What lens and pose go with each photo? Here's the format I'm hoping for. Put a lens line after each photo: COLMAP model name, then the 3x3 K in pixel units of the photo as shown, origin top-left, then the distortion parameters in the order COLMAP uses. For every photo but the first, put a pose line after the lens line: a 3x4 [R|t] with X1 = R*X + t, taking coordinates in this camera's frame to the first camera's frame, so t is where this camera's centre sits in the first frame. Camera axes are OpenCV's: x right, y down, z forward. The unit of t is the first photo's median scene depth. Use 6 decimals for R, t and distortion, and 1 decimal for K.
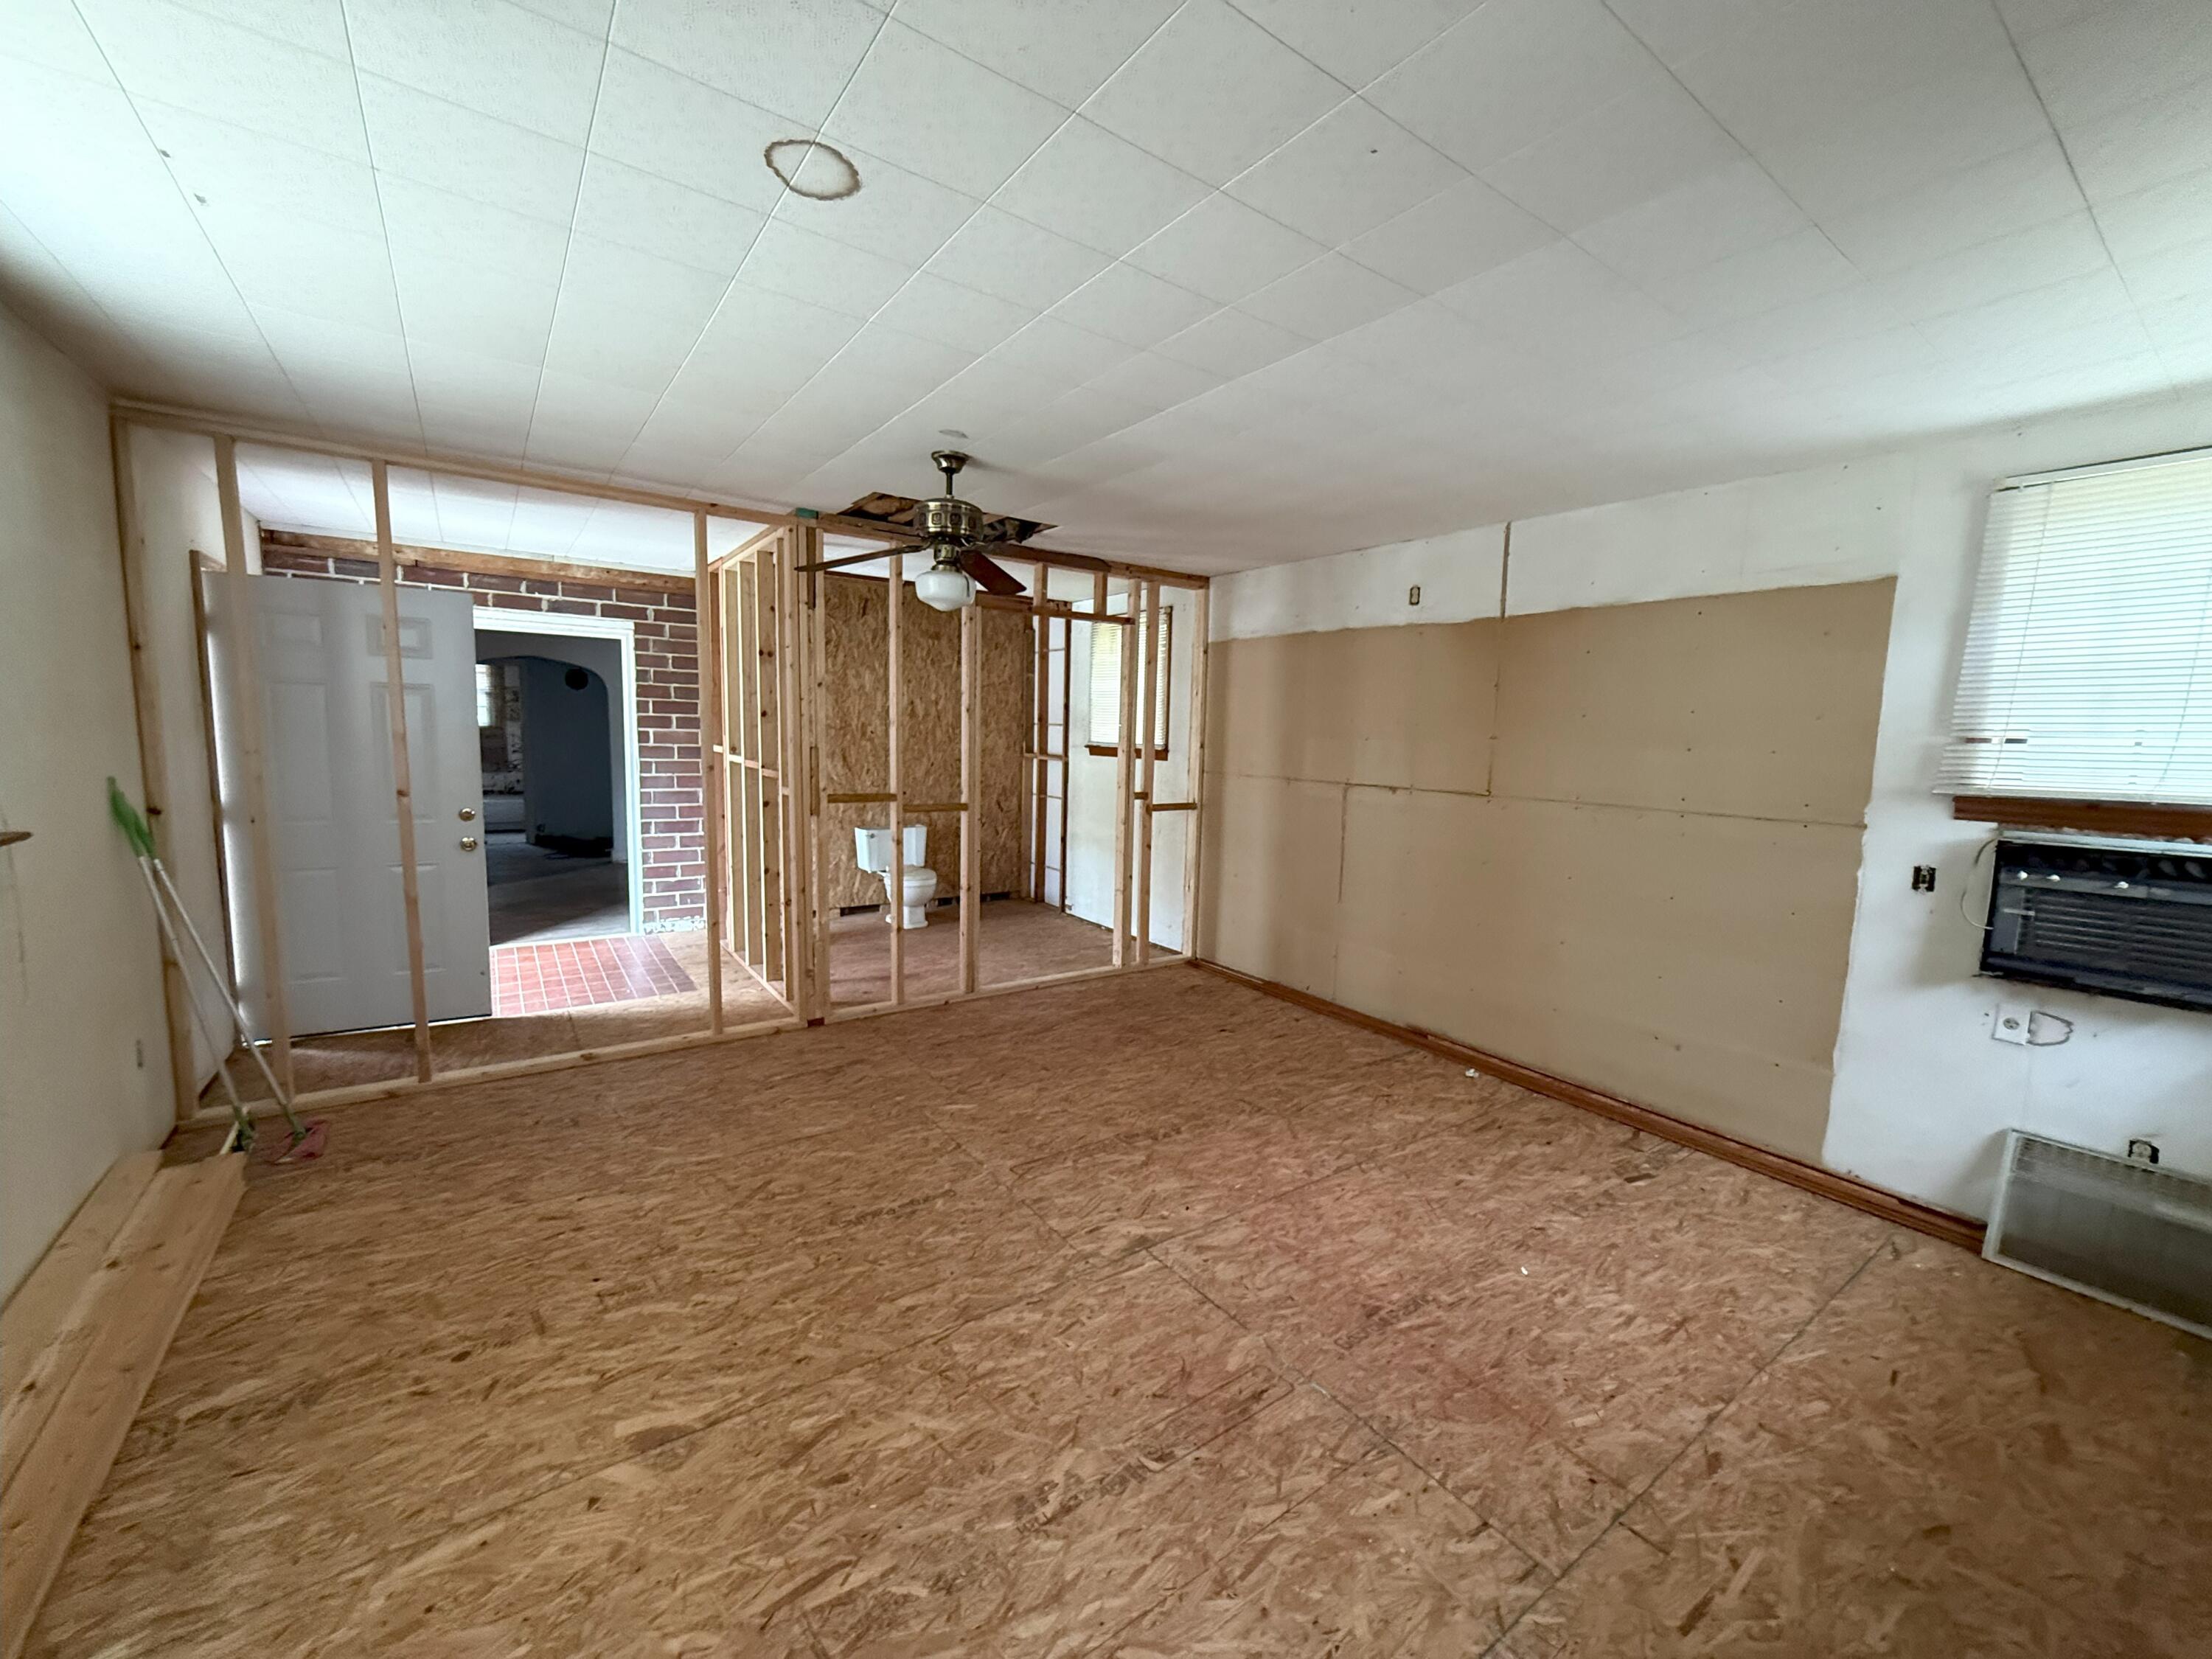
lens RADIAL K [[881.5, 0, 1115.9], [0, 881.5, 831.7], [0, 0, 1]] dist [0.001727, -0.000502]
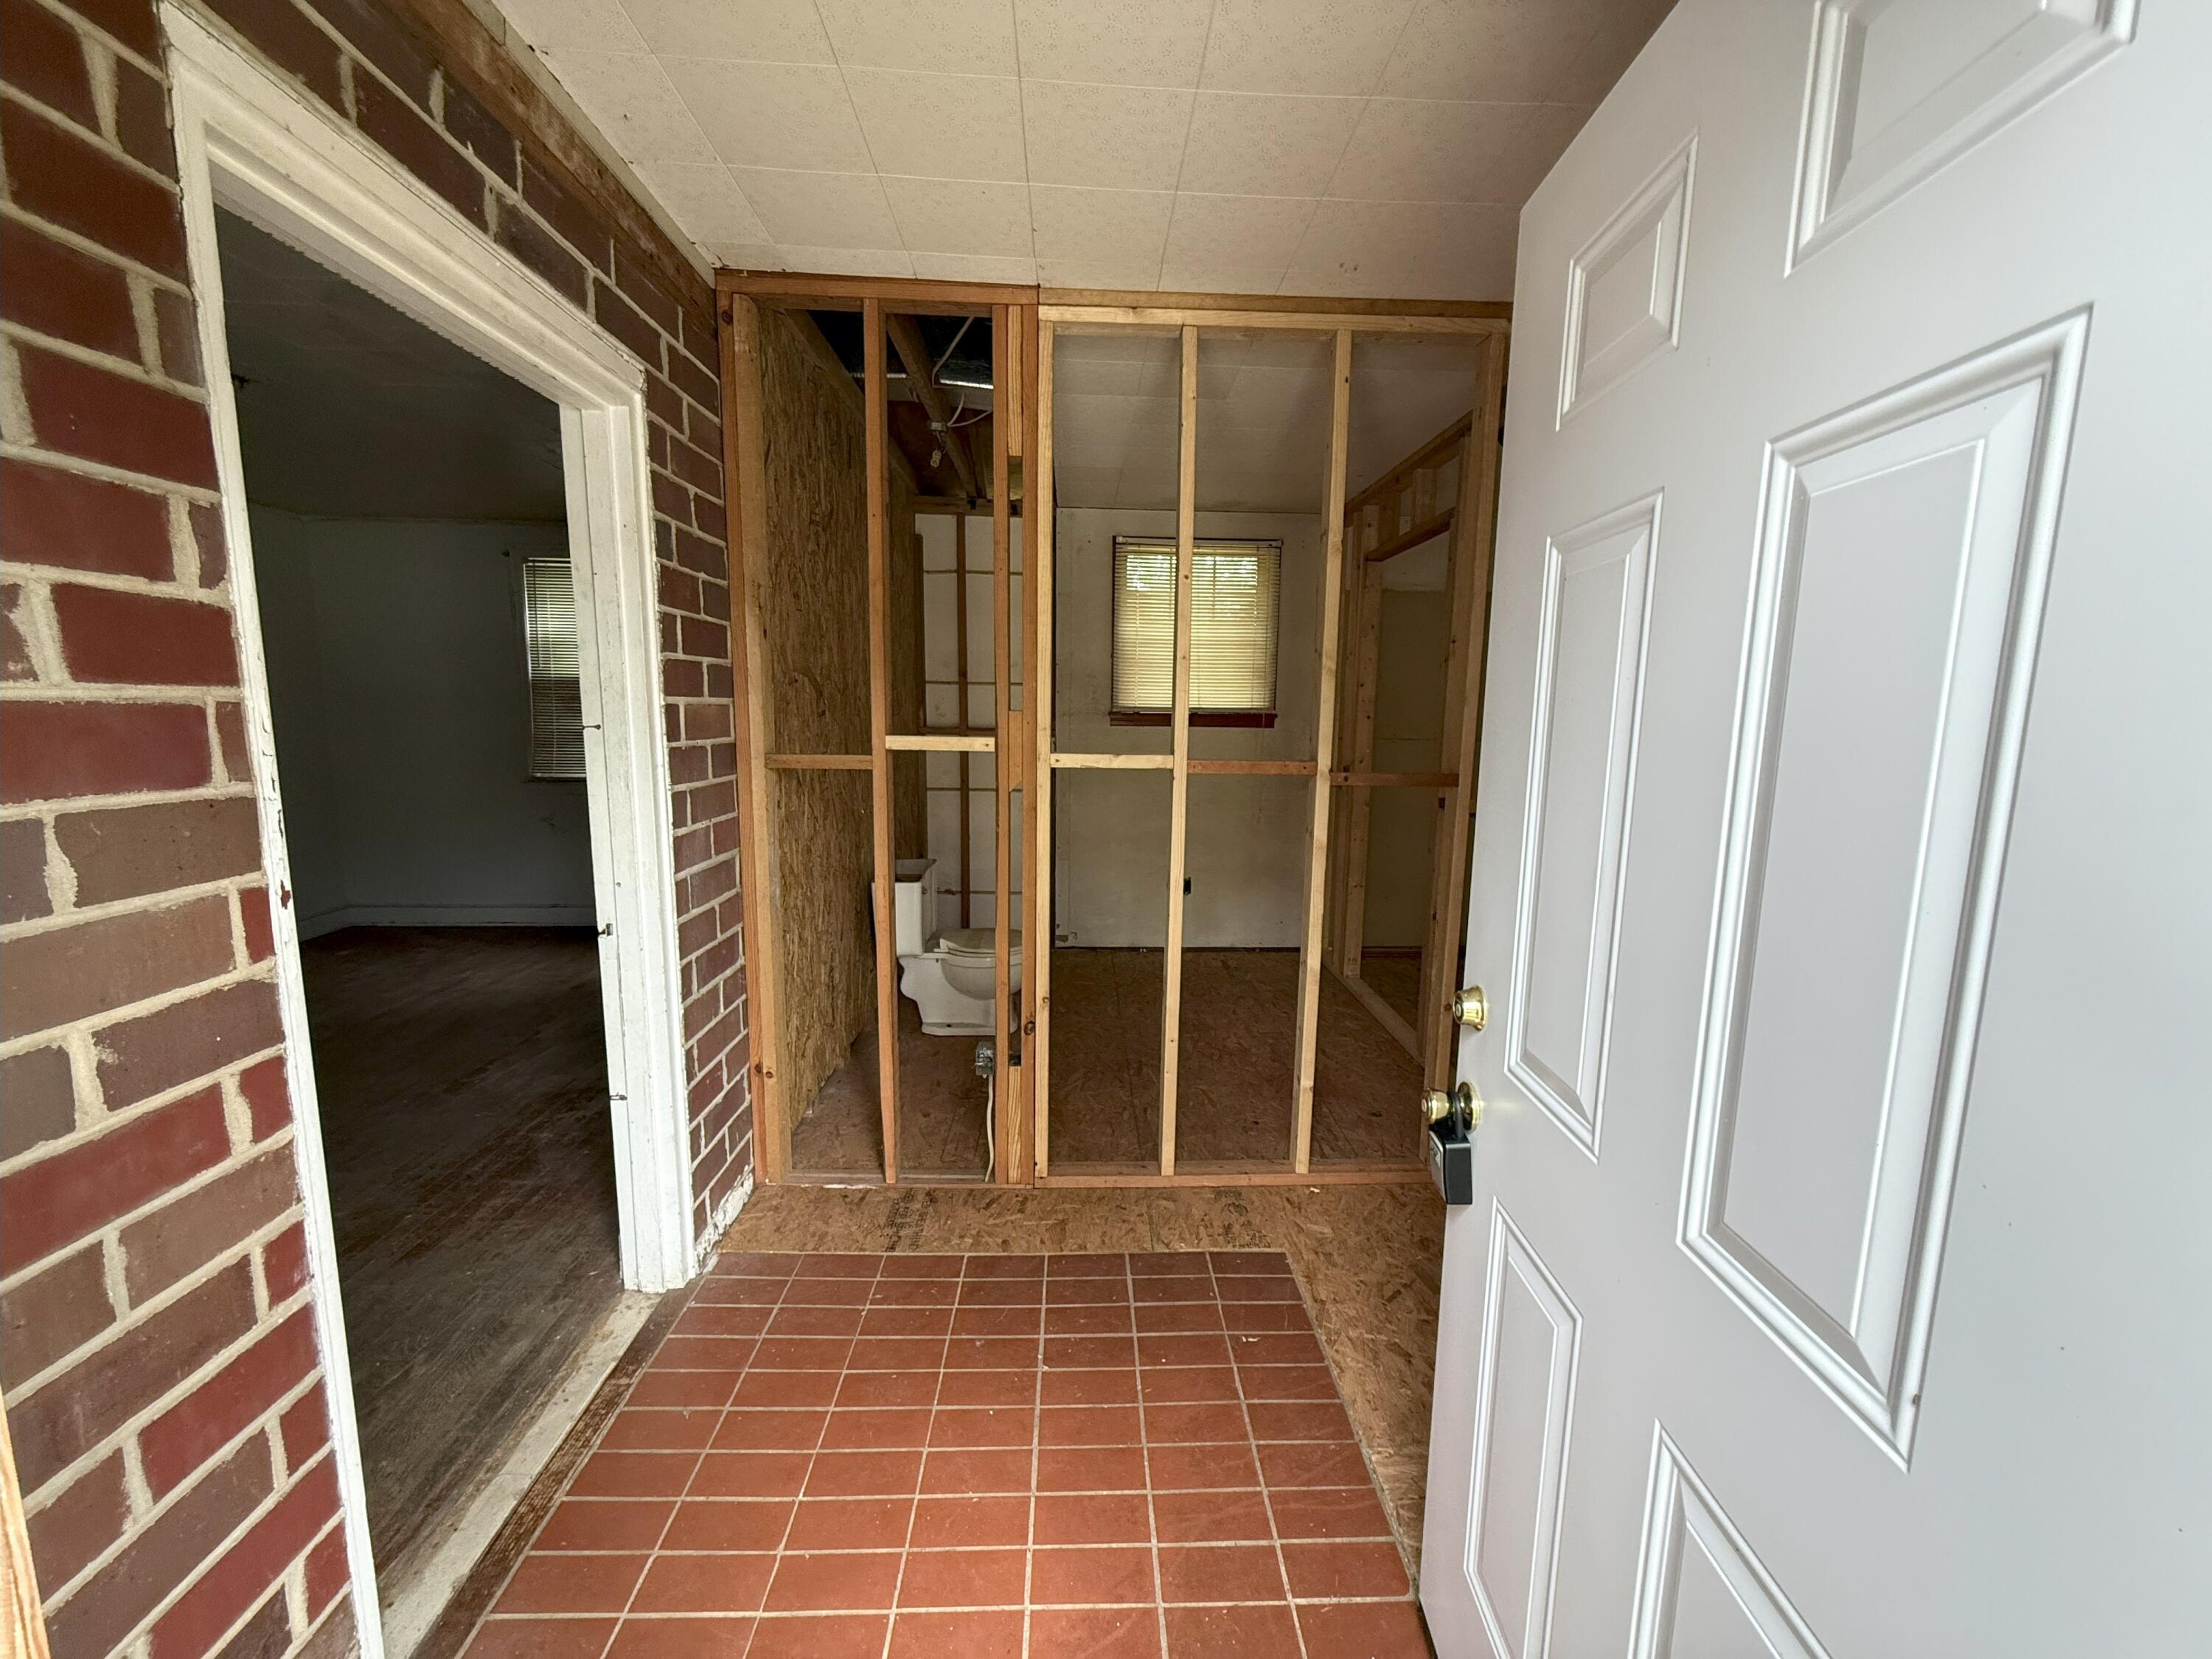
lens RADIAL K [[875.2, 0, 1101.2], [0, 875.2, 823.1], [0, 0, 1]] dist [-0.000418, -0.000333]
pose [[0.554423, -0.133009, 0.821538, -1.070663], [0.098909, 0.990681, 0.093644, -0.124632], [-0.826337, 0.029339, 0.562412, 0.992355]]
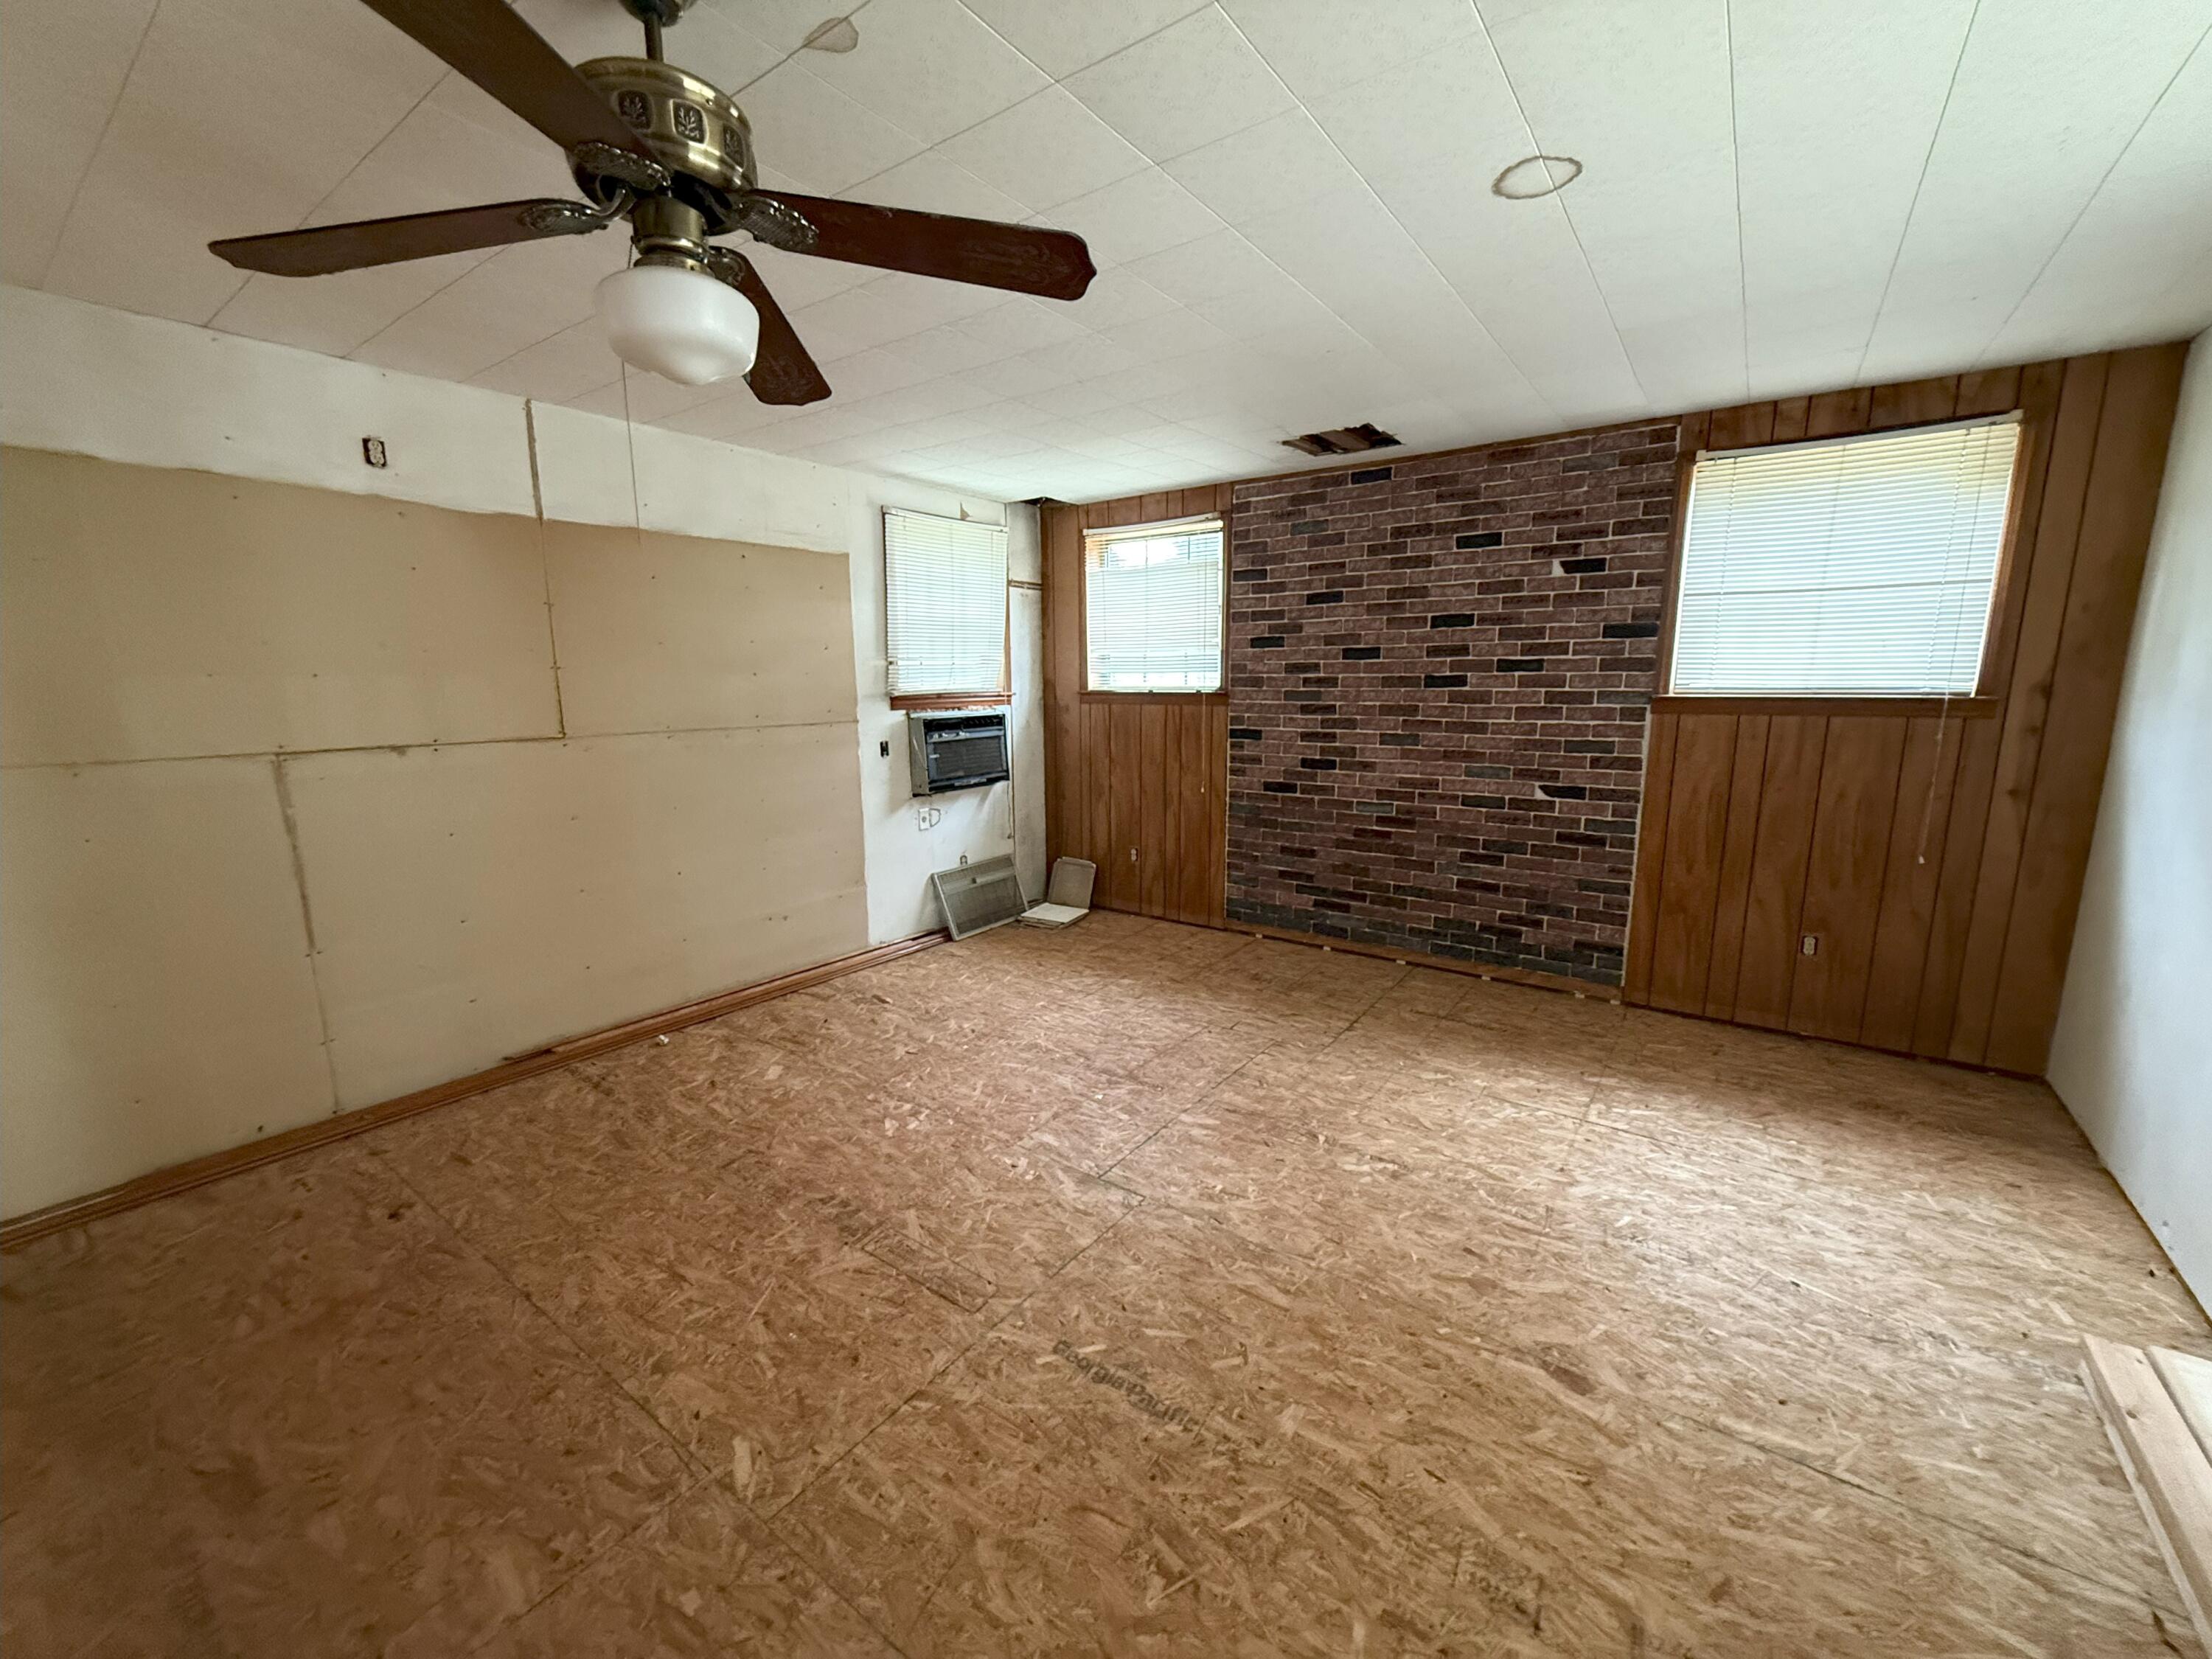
lens RADIAL K [[881.5, 0, 1115.9], [0, 881.5, 831.7], [0, 0, 1]] dist [0.001727, -0.000502]
pose [[-0.316793, -0.193729, 0.928499, -0.541688], [0.104560, 0.965820, 0.237191, -0.099755], [-0.942714, 0.172224, -0.285709, 0.769937]]
